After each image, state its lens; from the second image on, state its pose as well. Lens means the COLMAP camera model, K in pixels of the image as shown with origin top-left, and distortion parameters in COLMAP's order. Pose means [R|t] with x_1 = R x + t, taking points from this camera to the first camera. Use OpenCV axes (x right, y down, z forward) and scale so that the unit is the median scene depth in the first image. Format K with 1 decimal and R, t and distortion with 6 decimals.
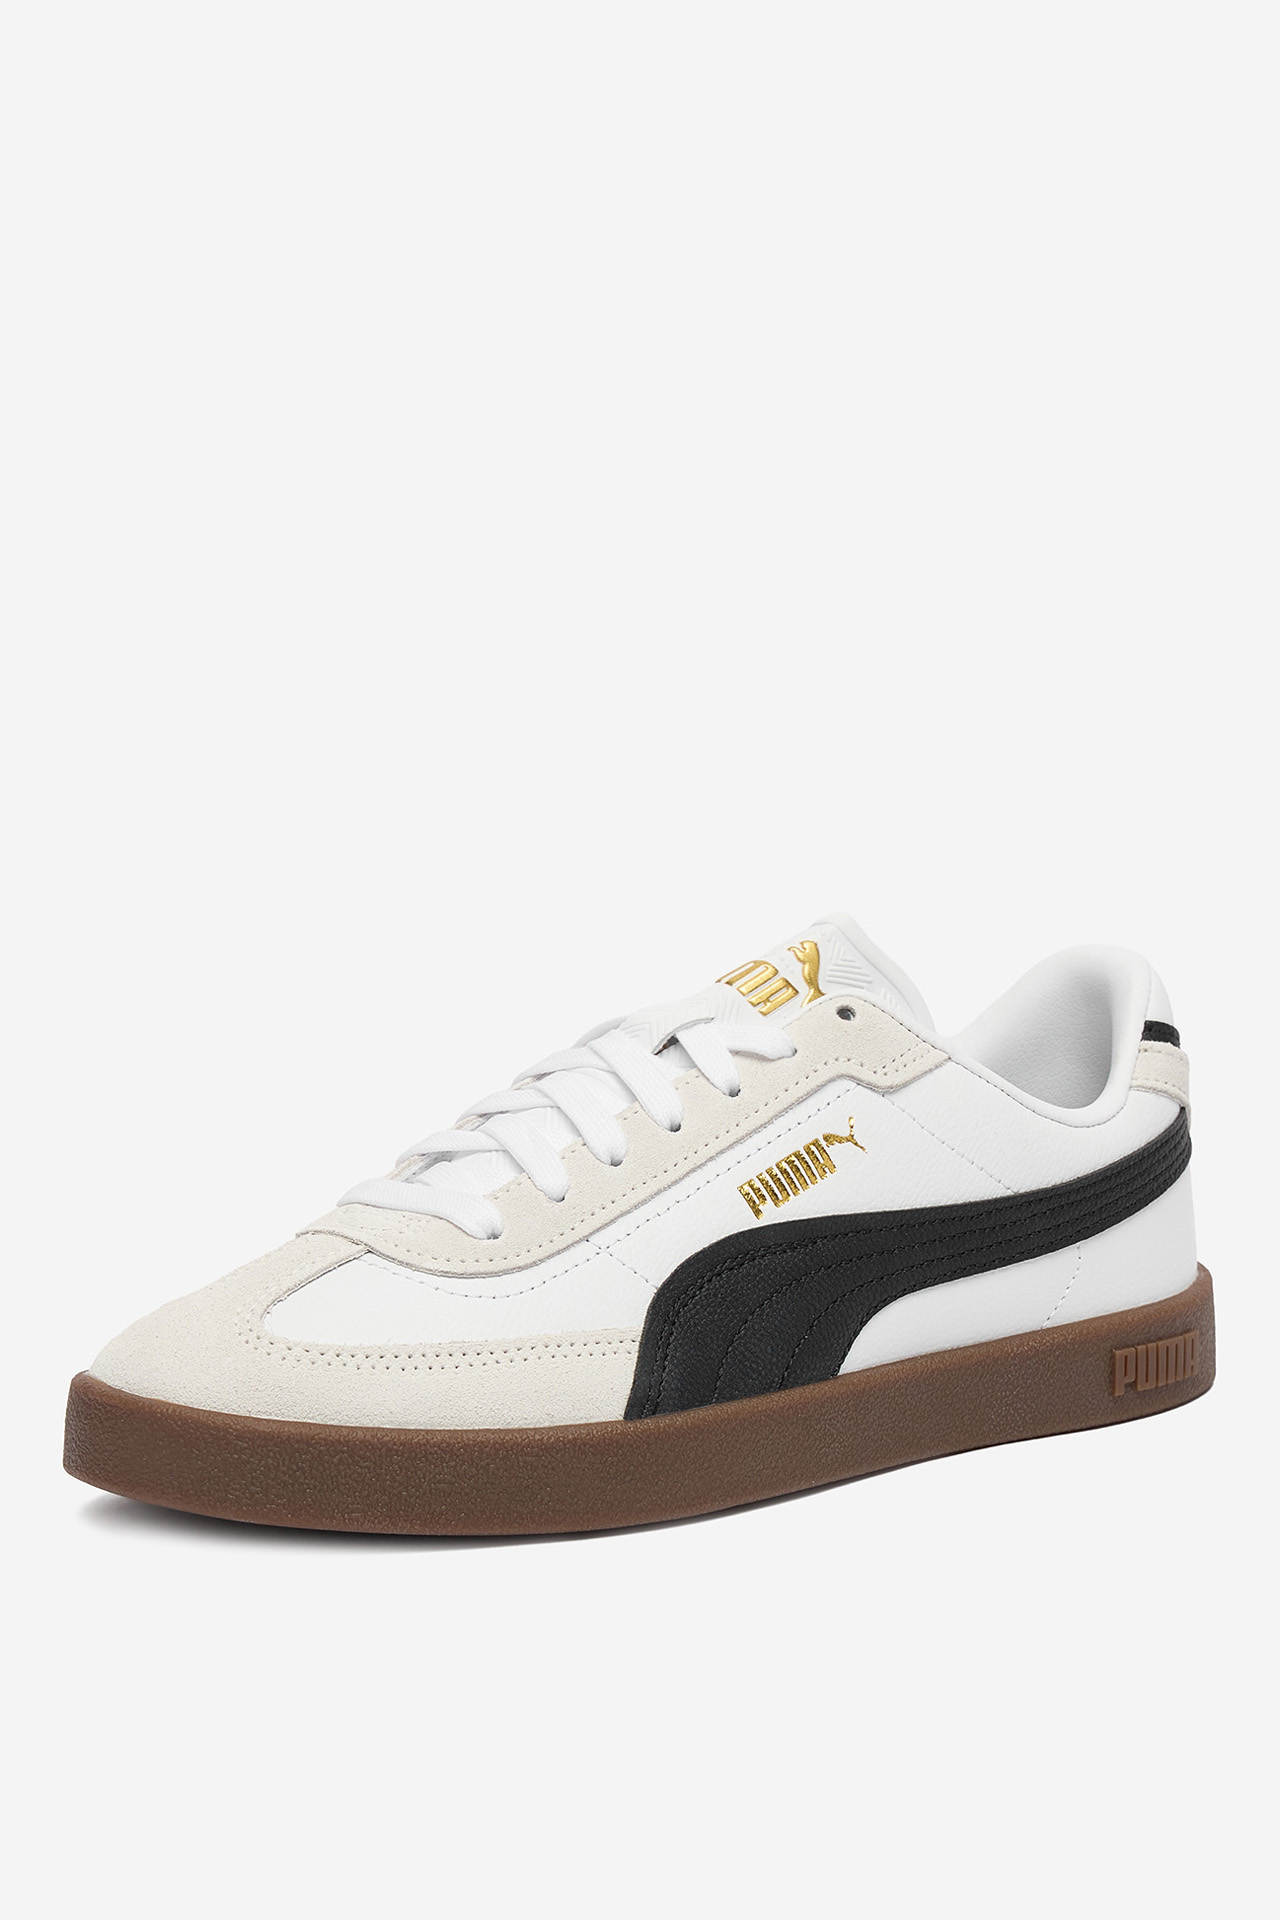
lens RADIAL K [[5318.0, 0, 639.4], [0, 5318.0, 960.8], [0, 0, 1]] dist [-0.000664, 0.000000]
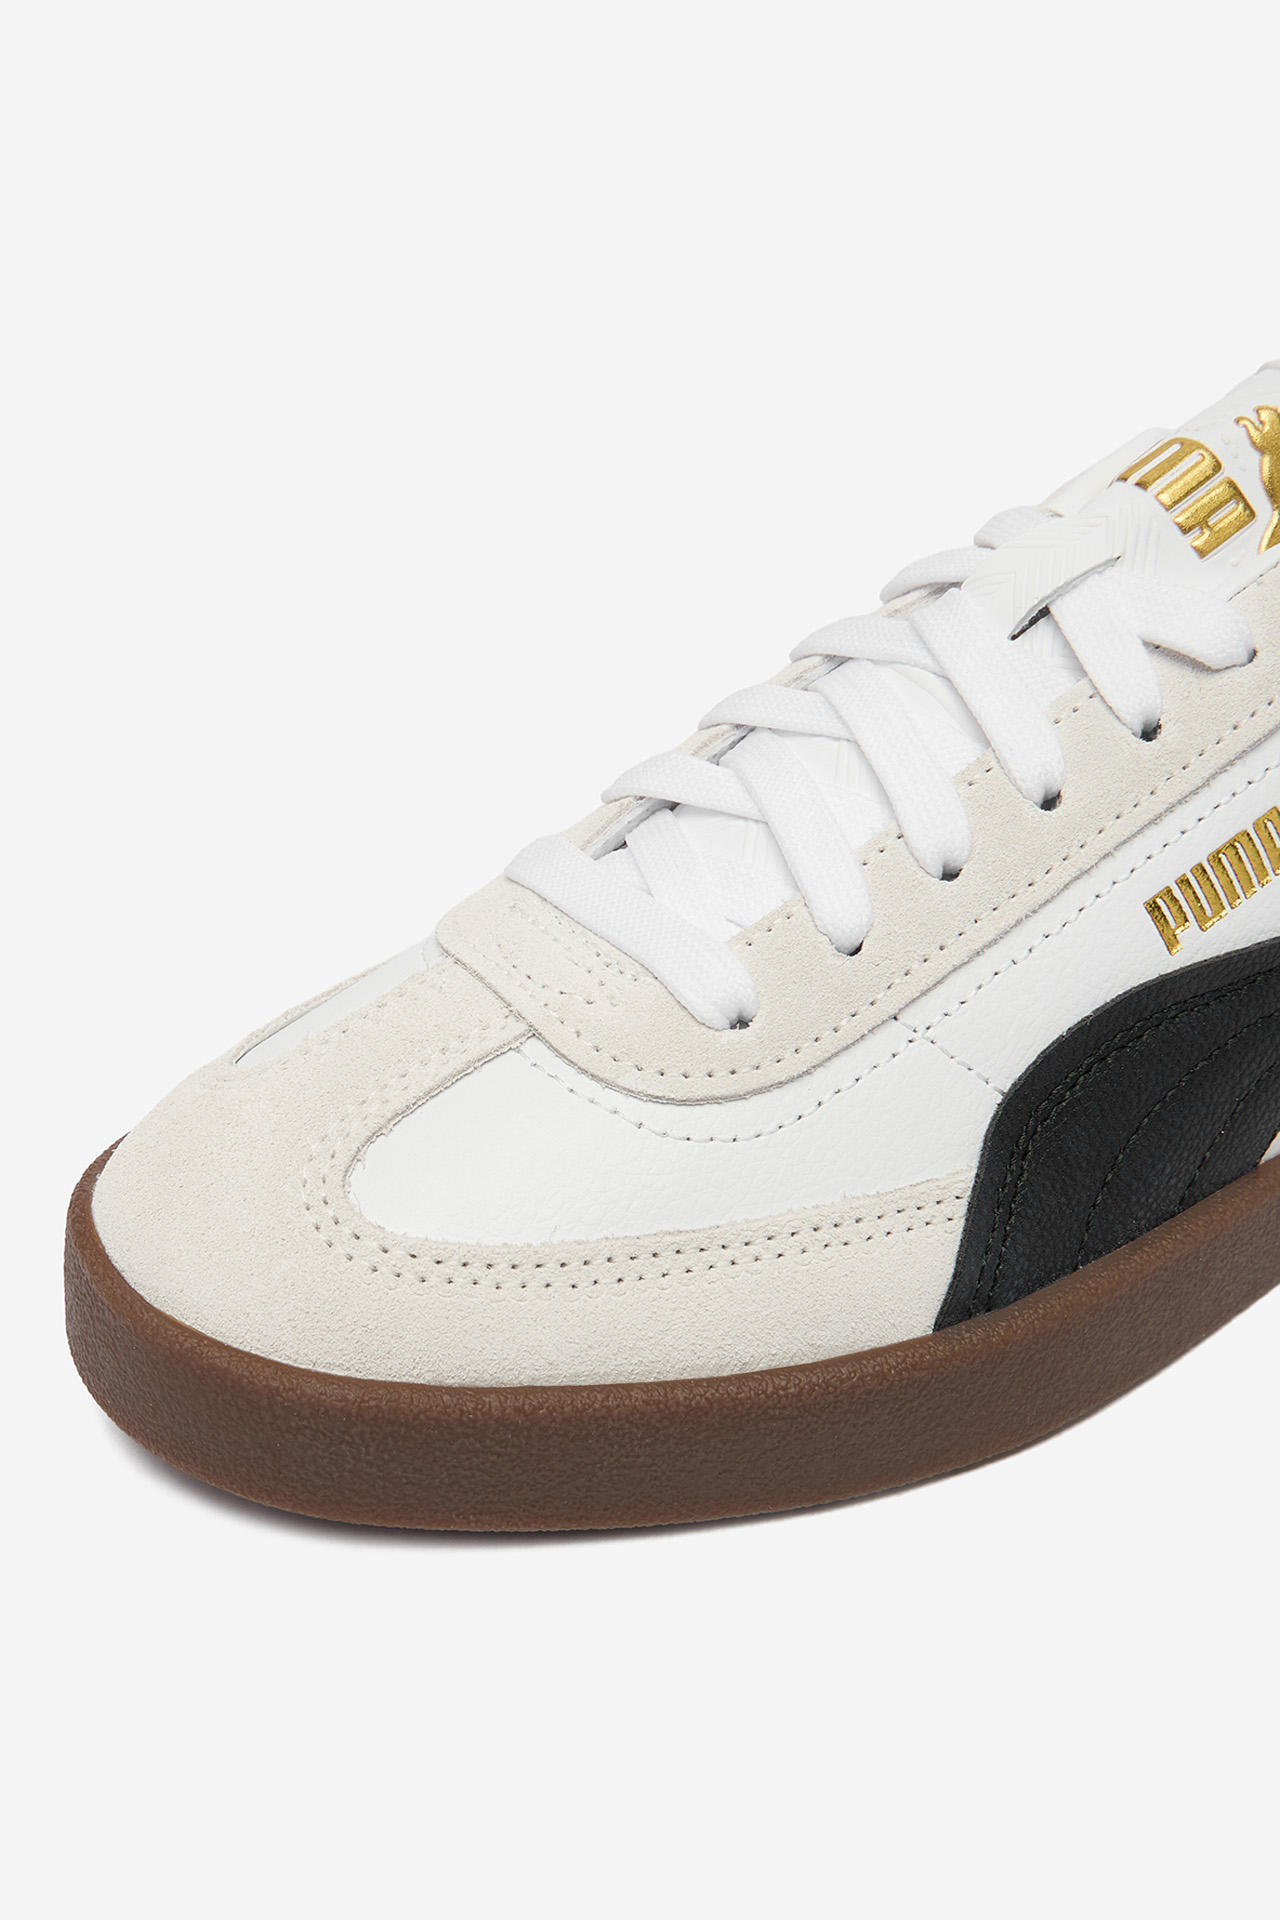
lens RADIAL K [[2219.9, 0, 628.0], [0, 2219.9, 952.8], [0, 0, 1]] dist [-0.026435, 0.000000]
pose [[0.993971, 0.067928, -0.086068, -0.018703], [-0.021741, 0.891486, 0.452525, -0.067983], [0.107467, -0.447926, 0.887588, 0.768689]]
